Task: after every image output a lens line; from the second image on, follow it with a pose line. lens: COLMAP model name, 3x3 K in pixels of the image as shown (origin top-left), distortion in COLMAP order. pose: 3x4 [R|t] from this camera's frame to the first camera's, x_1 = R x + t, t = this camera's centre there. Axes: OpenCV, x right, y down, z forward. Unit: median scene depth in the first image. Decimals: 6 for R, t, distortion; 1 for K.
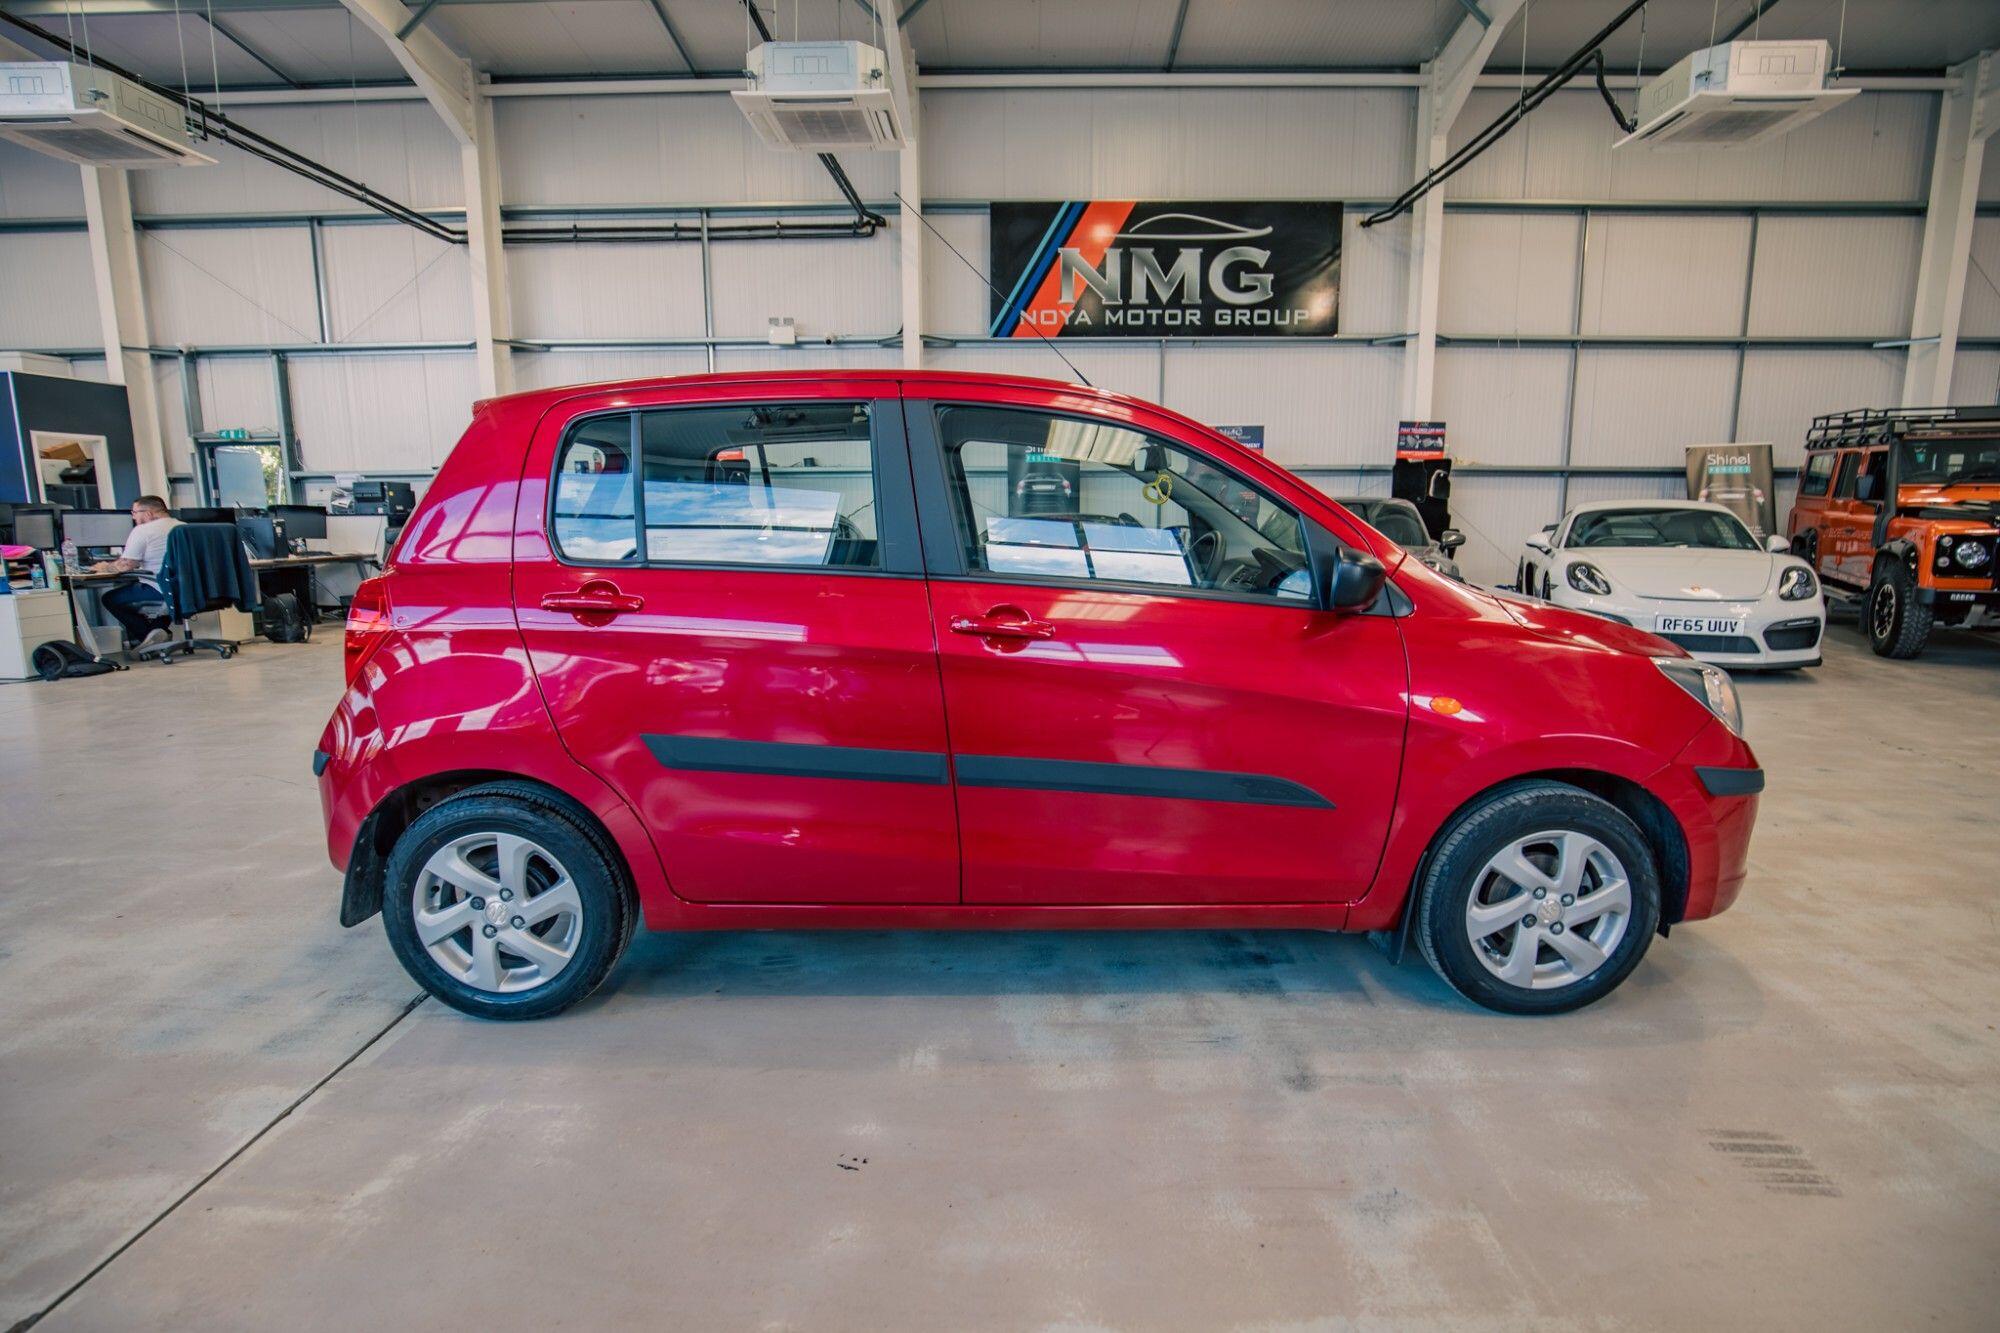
lens RADIAL K [[1000.3, 0, 986.0], [0, 1000.3, 660.0], [0, 0, 1]] dist [-0.001851, -0.000227]
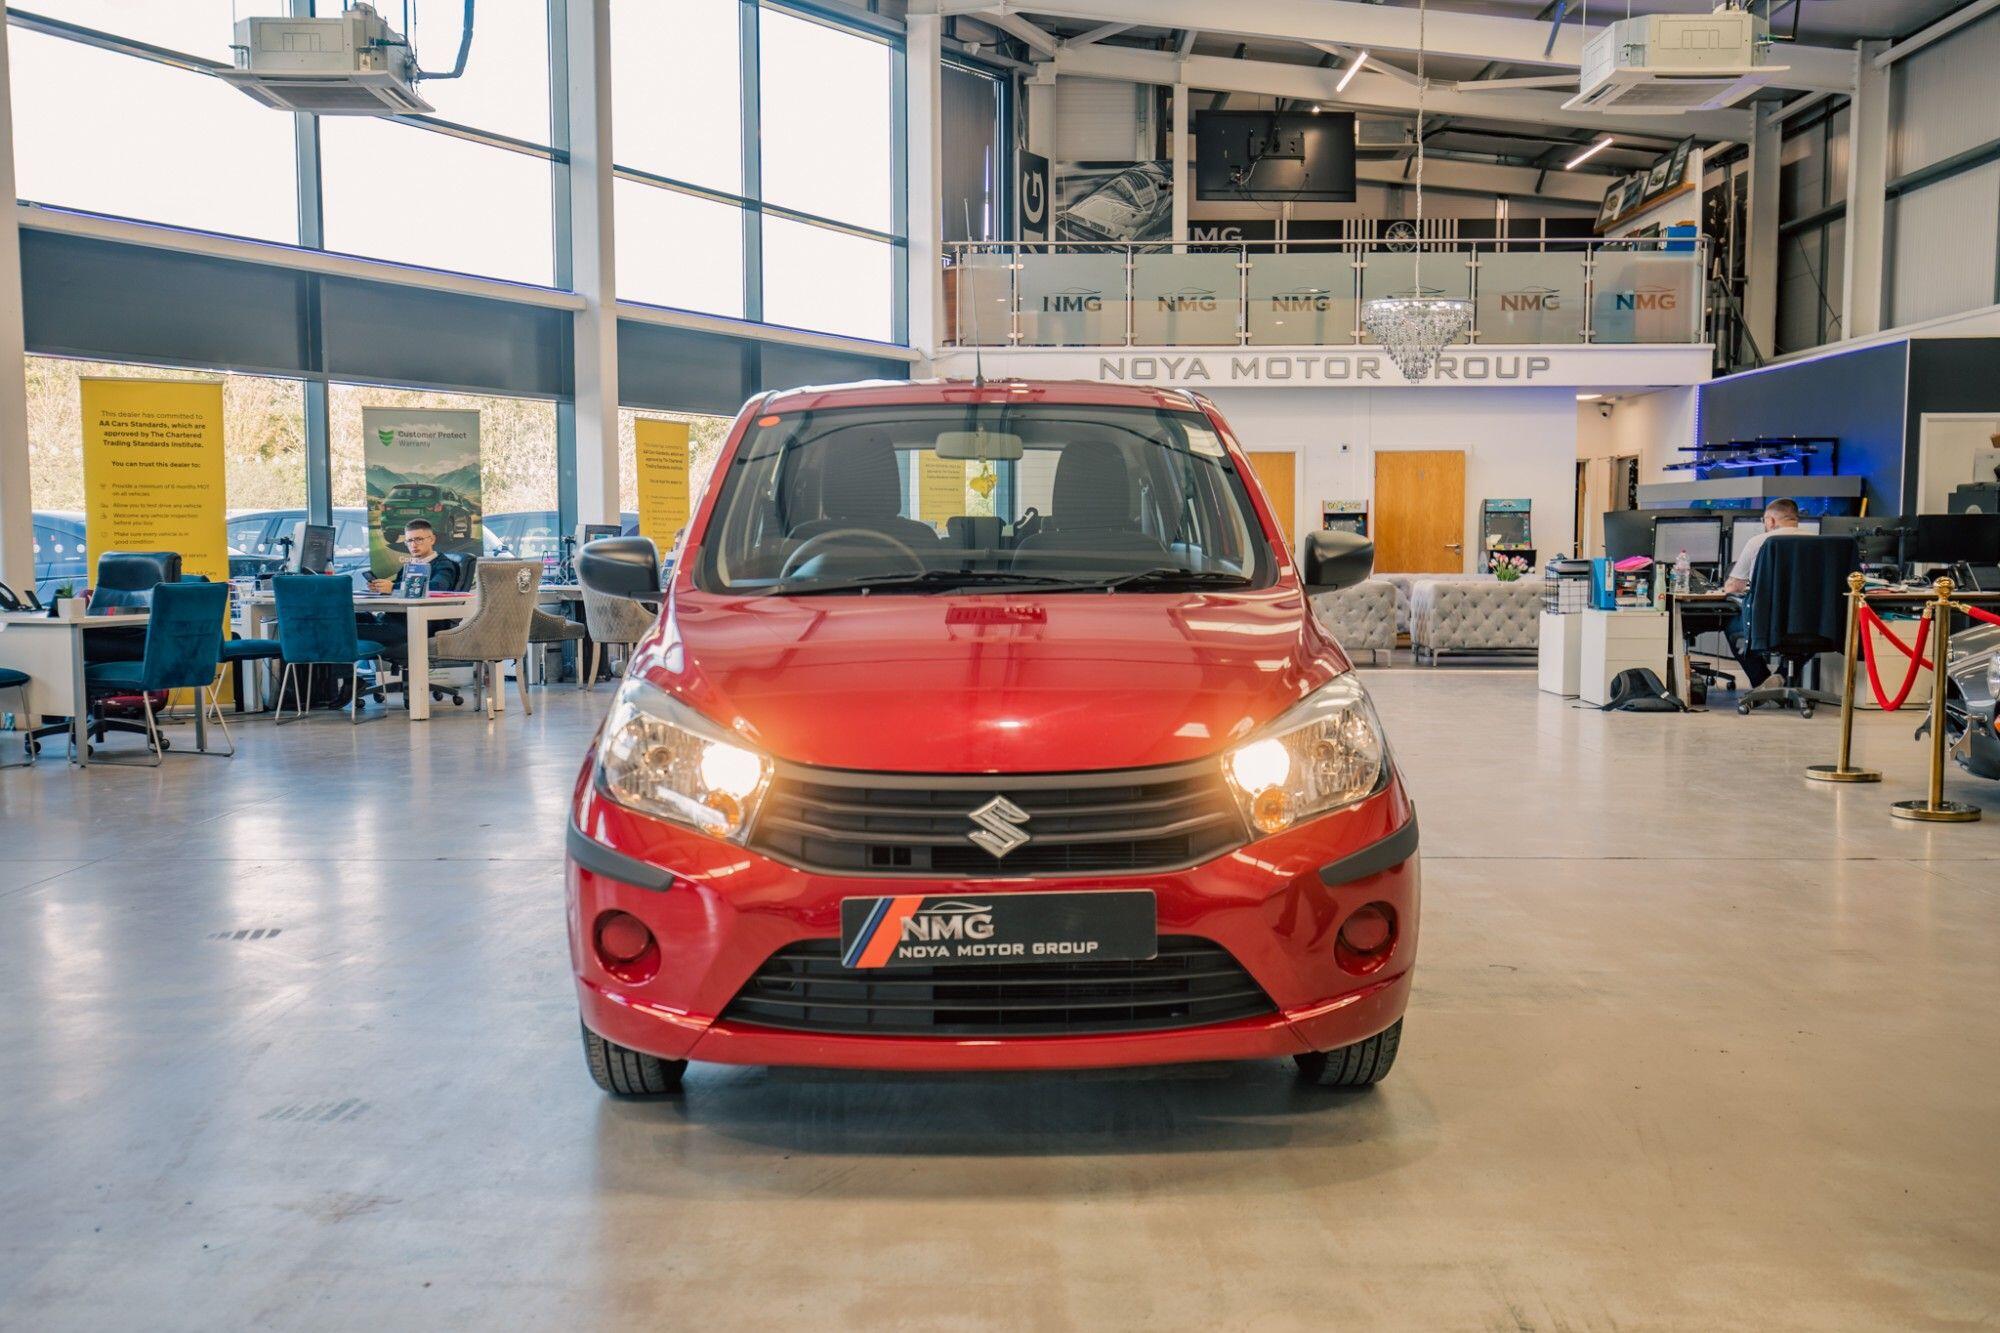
lens RADIAL K [[1915.9, 0, 1000.0], [0, 1915.9, 666.5], [0, 0, 1]] dist [0.037333, 0.012746]
pose [[0.043678, 0.077636, -0.996025, 0.435135], [-0.150215, 0.986152, 0.070279, -0.035729], [0.987688, 0.146548, 0.054735, 0.233732]]
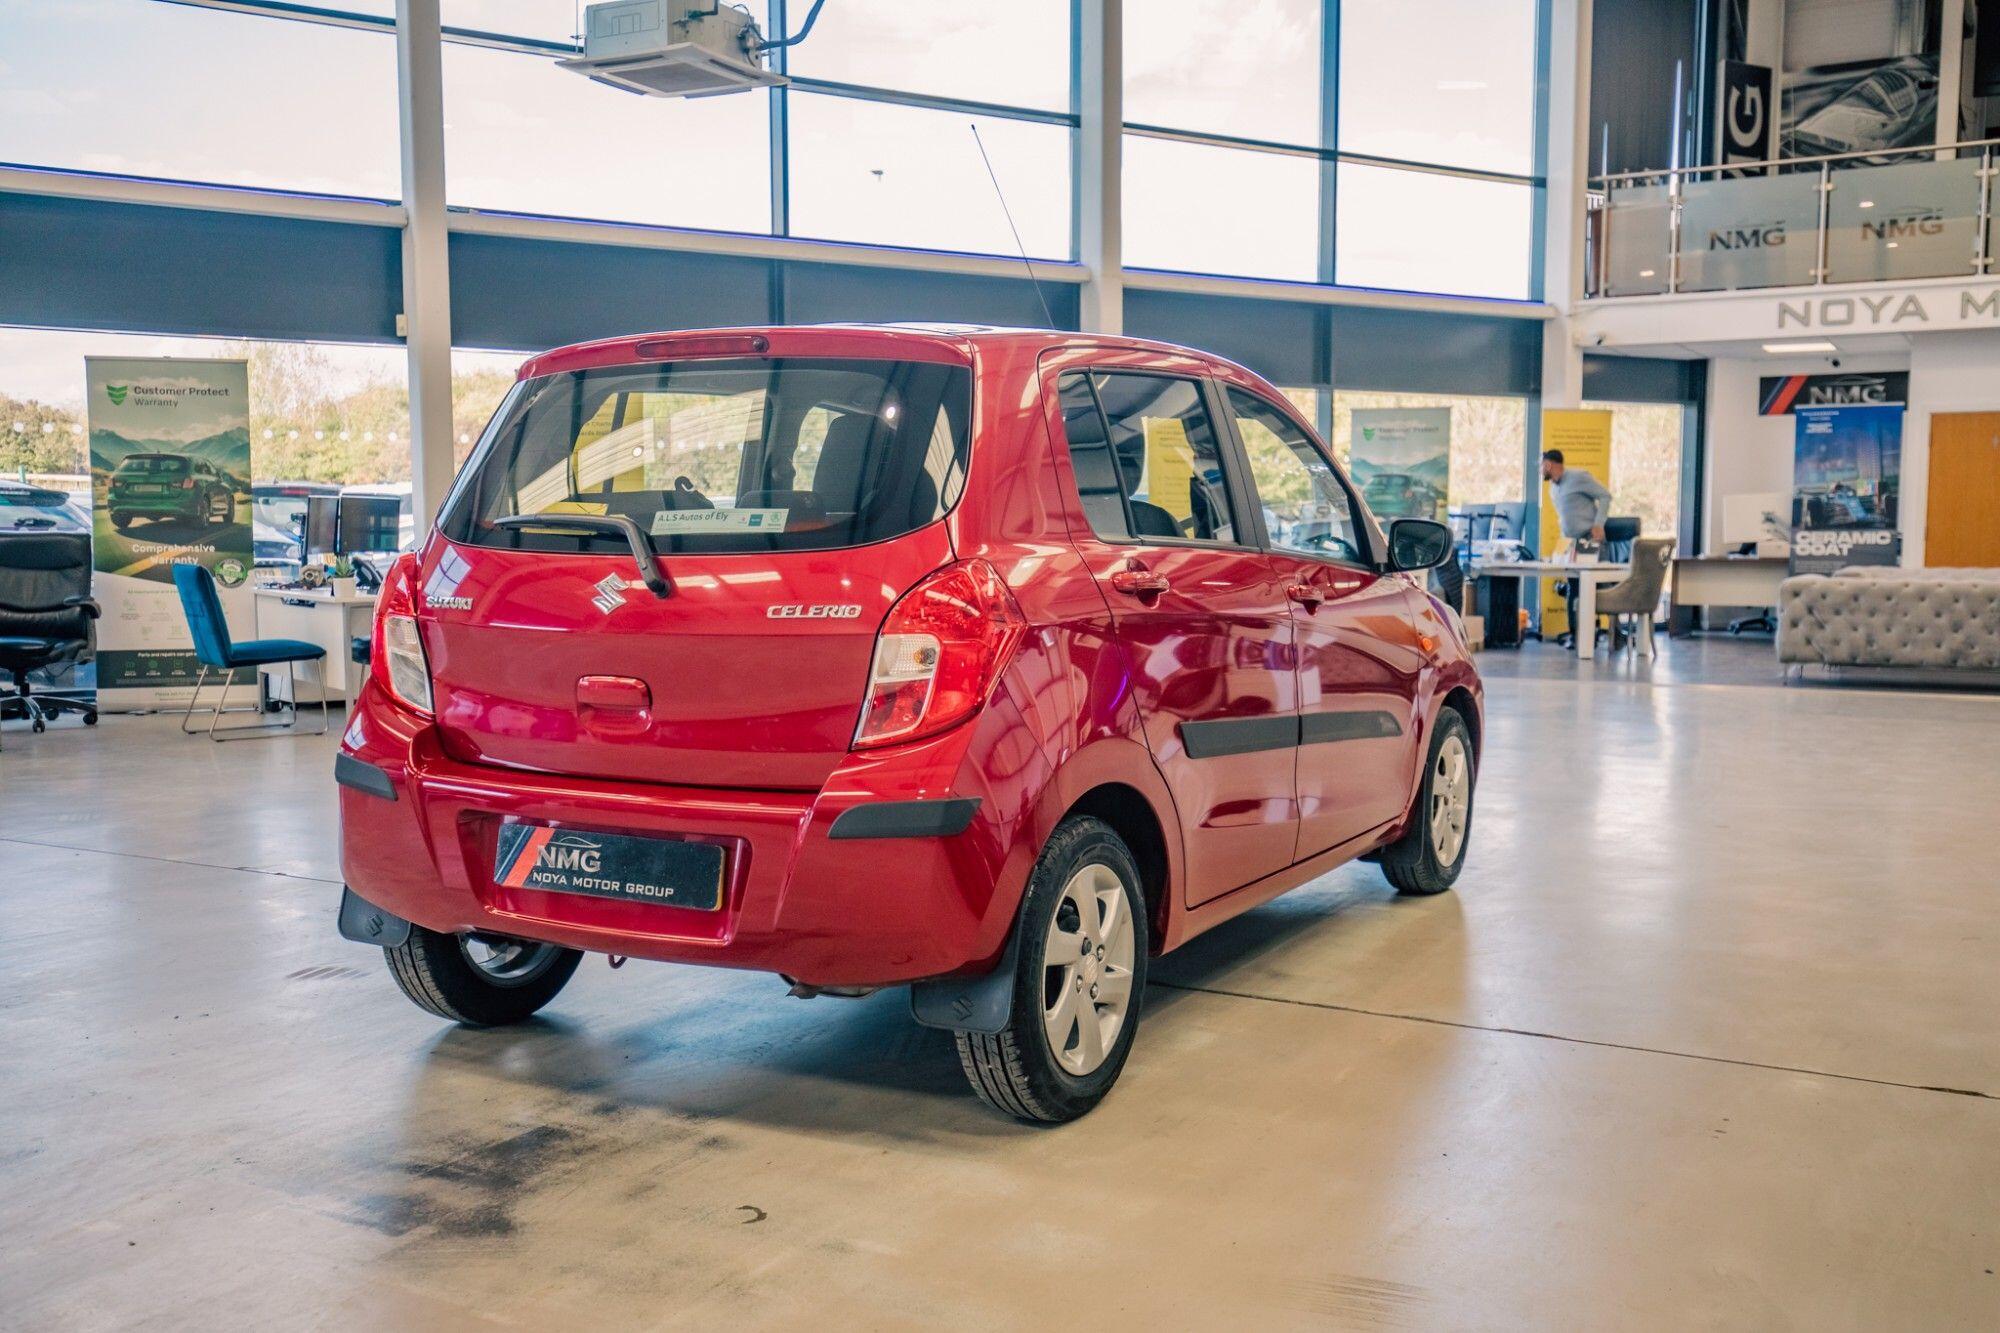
lens RADIAL K [[1883.7, 0, 1001.7], [0, 1883.7, 667.6], [0, 0, 1]] dist [0.037477, 0.012959]
pose [[-0.438414, 0.080403, -0.895170, 0.236304], [-0.131478, 0.979539, 0.152373, -0.074569], [0.889104, 0.184498, -0.418872, 0.499389]]
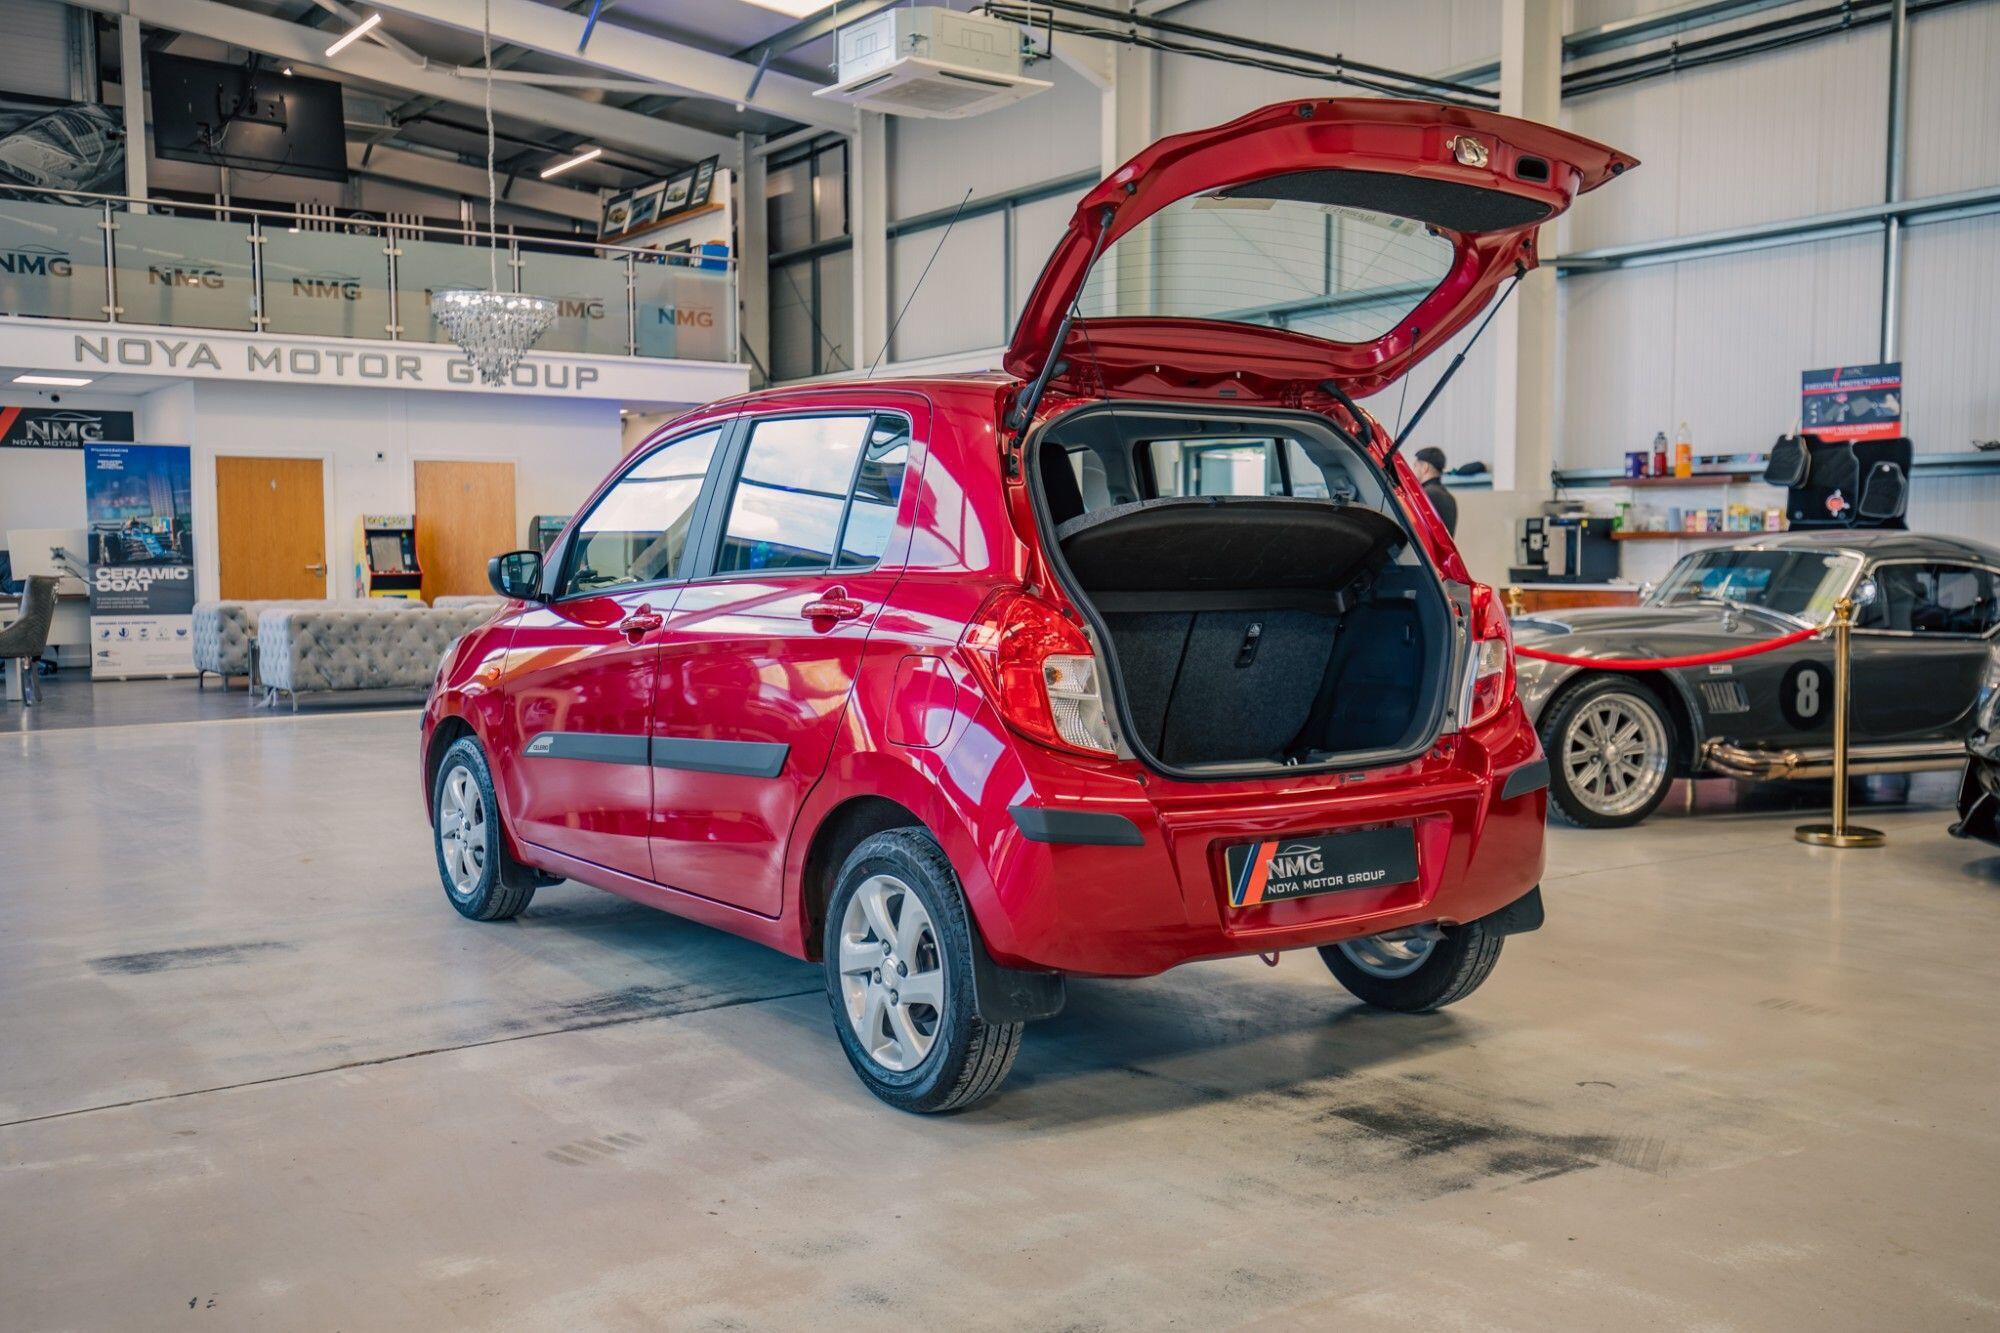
lens RADIAL K [[1883.7, 0, 1001.7], [0, 1883.7, 667.6], [0, 0, 1]] dist [0.037477, 0.012959]
pose [[0.614064, 0.055991, -0.787267, 0.222005], [-0.122195, 0.992198, -0.024745, -0.009994], [0.779739, 0.111395, 0.616115, 0.078043]]
